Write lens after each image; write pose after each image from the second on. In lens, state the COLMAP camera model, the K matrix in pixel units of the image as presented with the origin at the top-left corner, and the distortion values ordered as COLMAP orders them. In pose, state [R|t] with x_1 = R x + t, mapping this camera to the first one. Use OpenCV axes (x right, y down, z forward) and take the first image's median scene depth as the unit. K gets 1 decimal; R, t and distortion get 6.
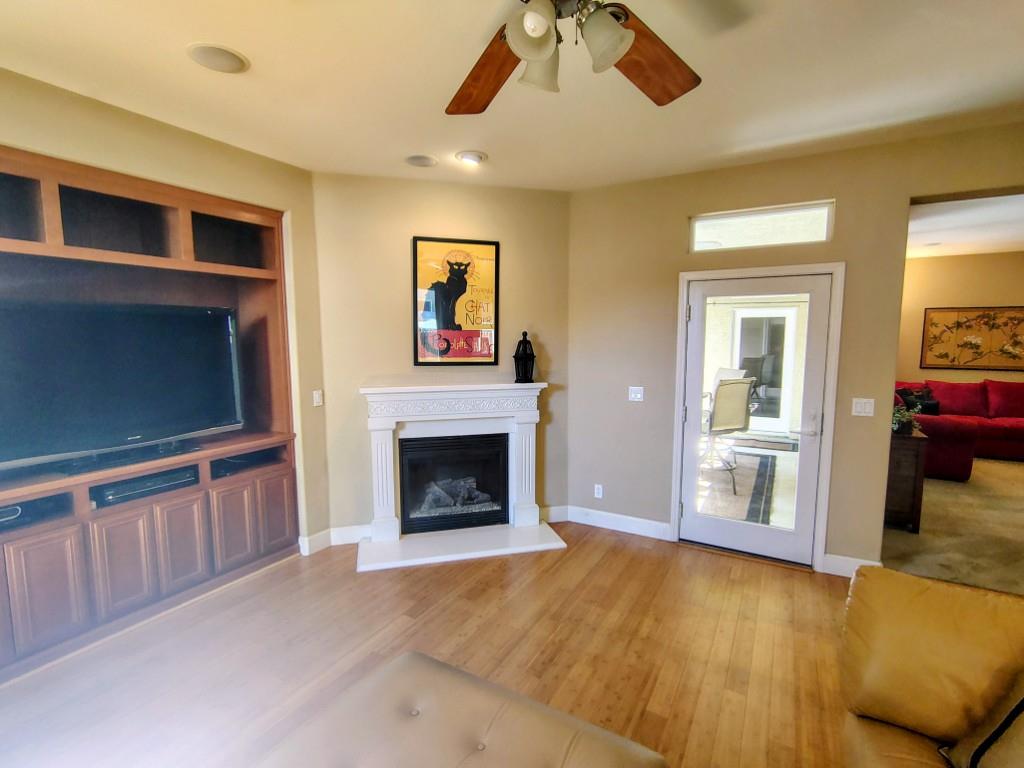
lens RADIAL K [[482.6, 0, 508.8], [0, 482.6, 384.8], [0, 0, 1]] dist [-0.007154, 0.003041]
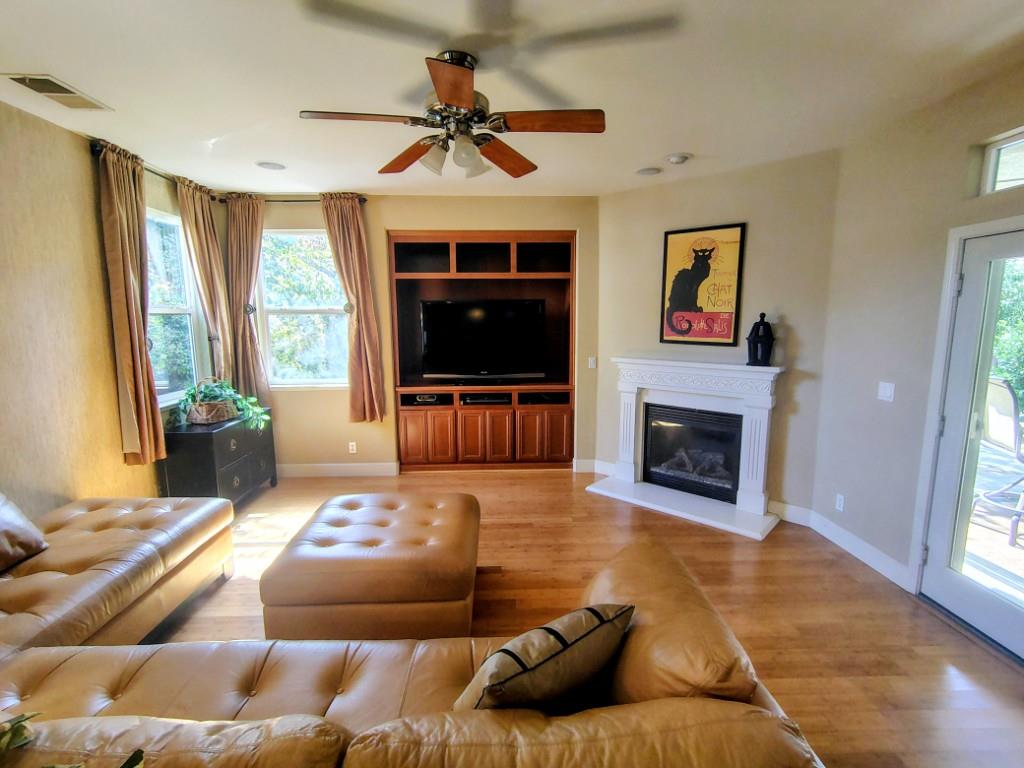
lens RADIAL K [[482.6, 0, 512.9], [0, 482.6, 383.7], [0, 0, 1]] dist [-0.007154, 0.003041]
pose [[0.533229, 0.115901, -0.837994, 0.605383], [-0.082982, 0.992959, 0.084531, -0.009835], [0.841891, 0.024464, 0.539093, 0.065687]]
